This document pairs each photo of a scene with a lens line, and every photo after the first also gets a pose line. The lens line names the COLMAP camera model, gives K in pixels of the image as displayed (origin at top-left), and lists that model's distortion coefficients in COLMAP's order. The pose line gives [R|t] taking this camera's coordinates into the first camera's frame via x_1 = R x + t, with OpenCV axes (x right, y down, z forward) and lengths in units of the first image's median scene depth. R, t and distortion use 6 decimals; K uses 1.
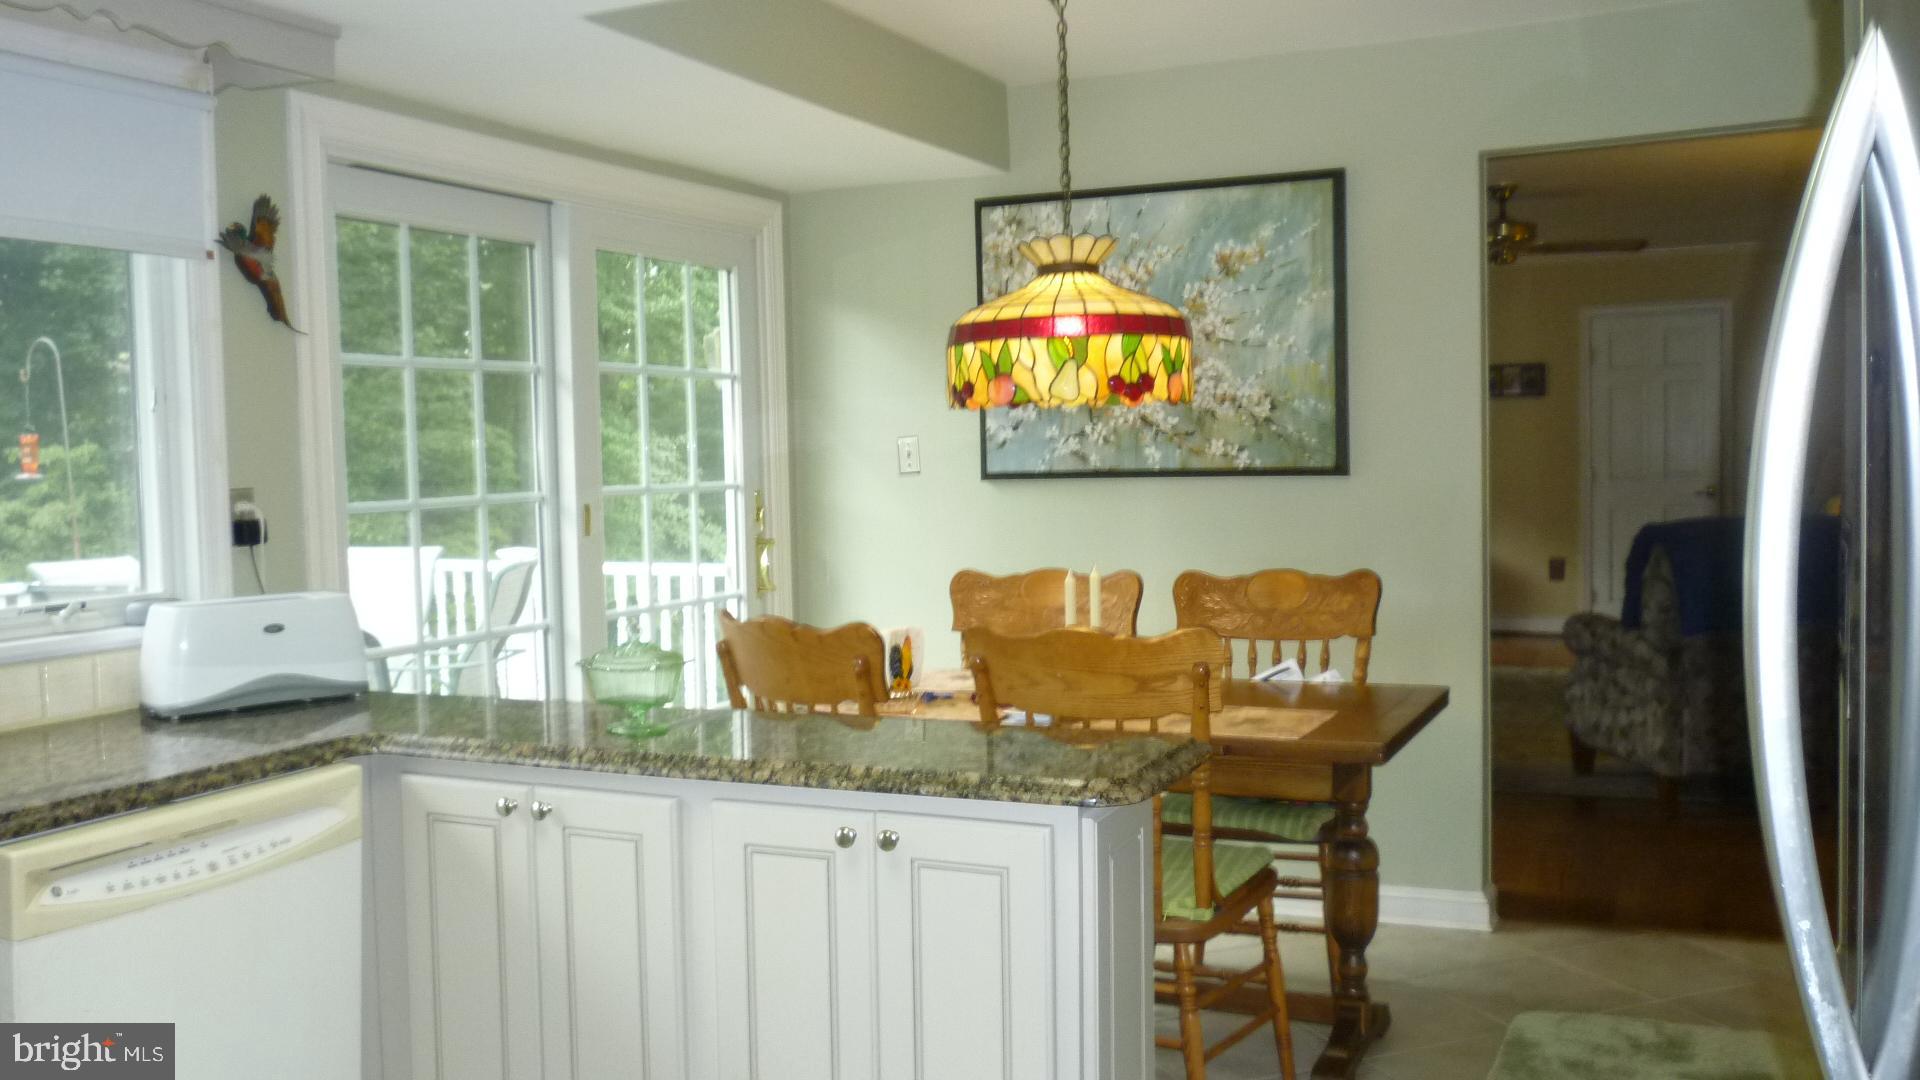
lens RADIAL K [[1697.7, 0, 948.2], [0, 1697.7, 541.6], [0, 0, 1]] dist [-0.041600, 0.023072]
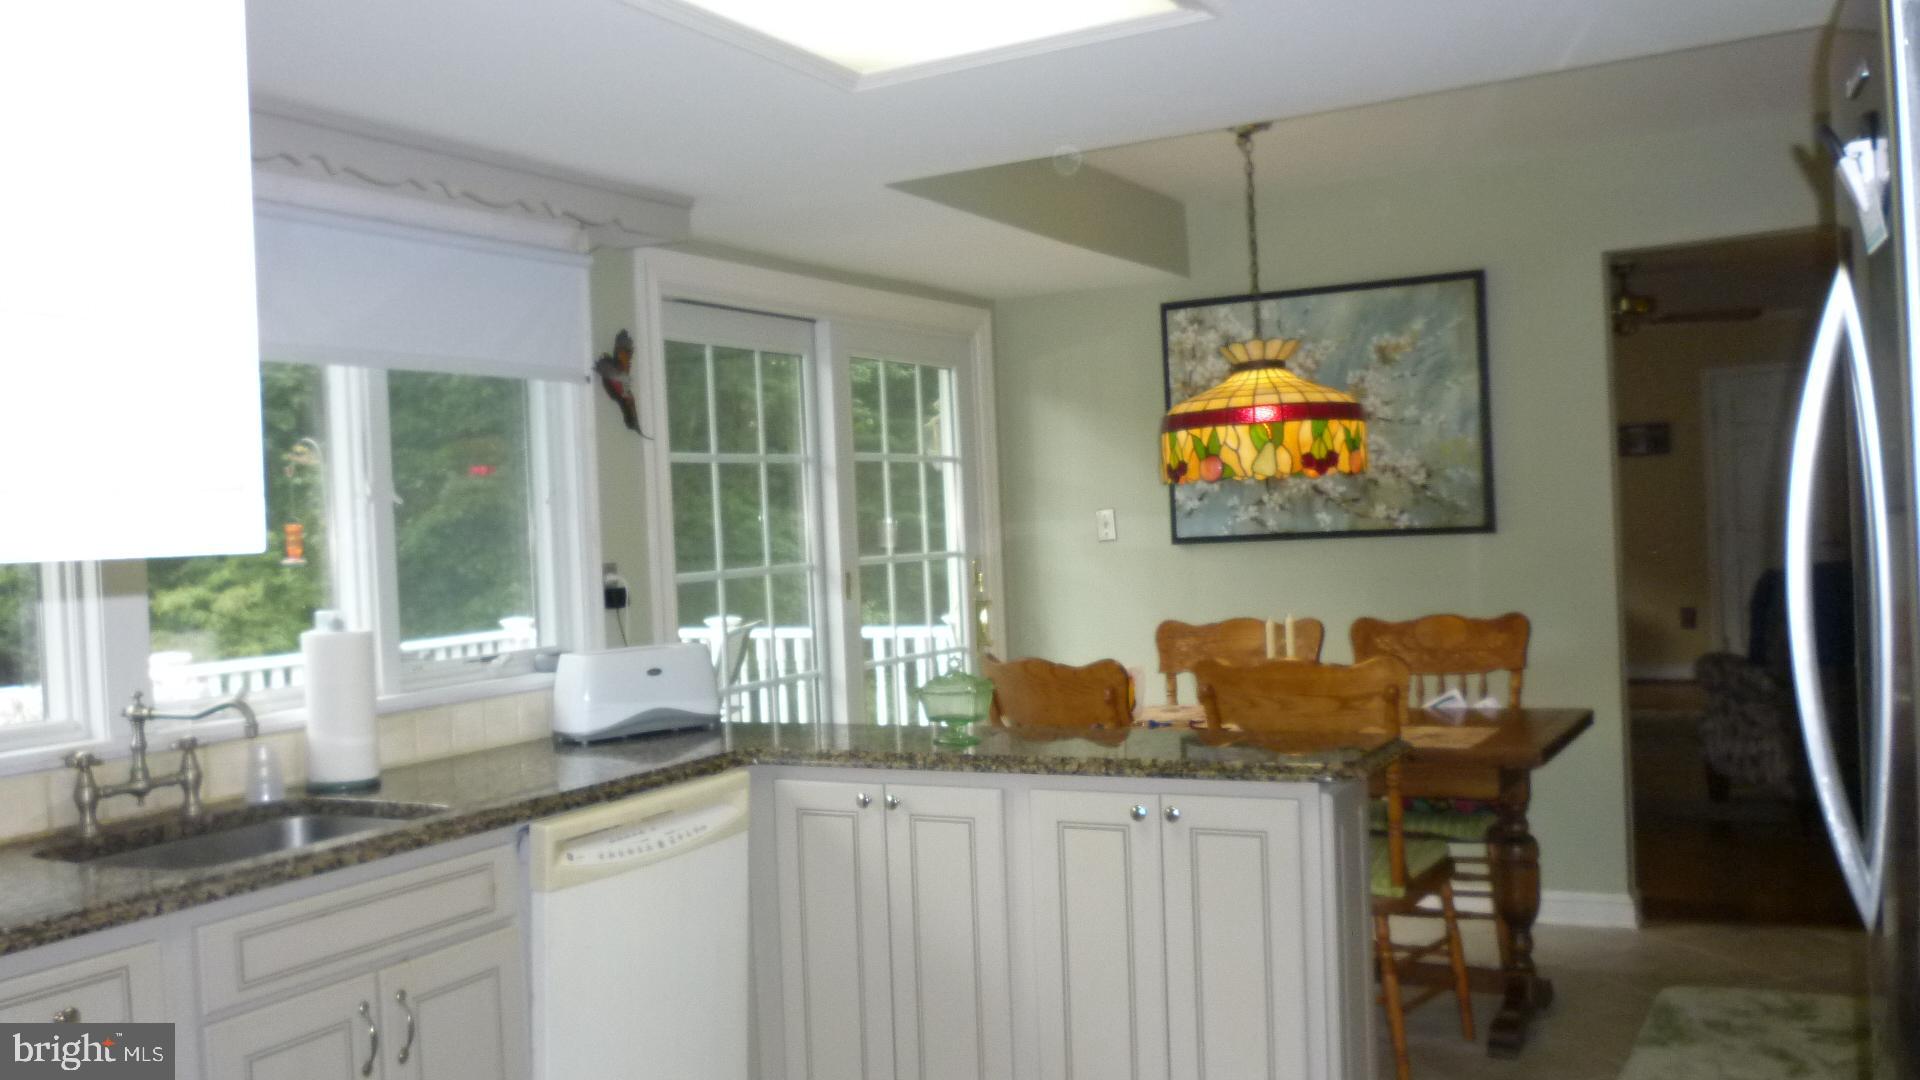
lens RADIAL K [[1697.7, 0, 962.0], [0, 1697.7, 535.7], [0, 0, 1]] dist [-0.041600, 0.023072]
pose [[0.997851, -0.024387, -0.060814, -0.071427], [0.021659, 0.998746, -0.045128, 0.009544], [0.061838, 0.043714, 0.997128, -0.214539]]
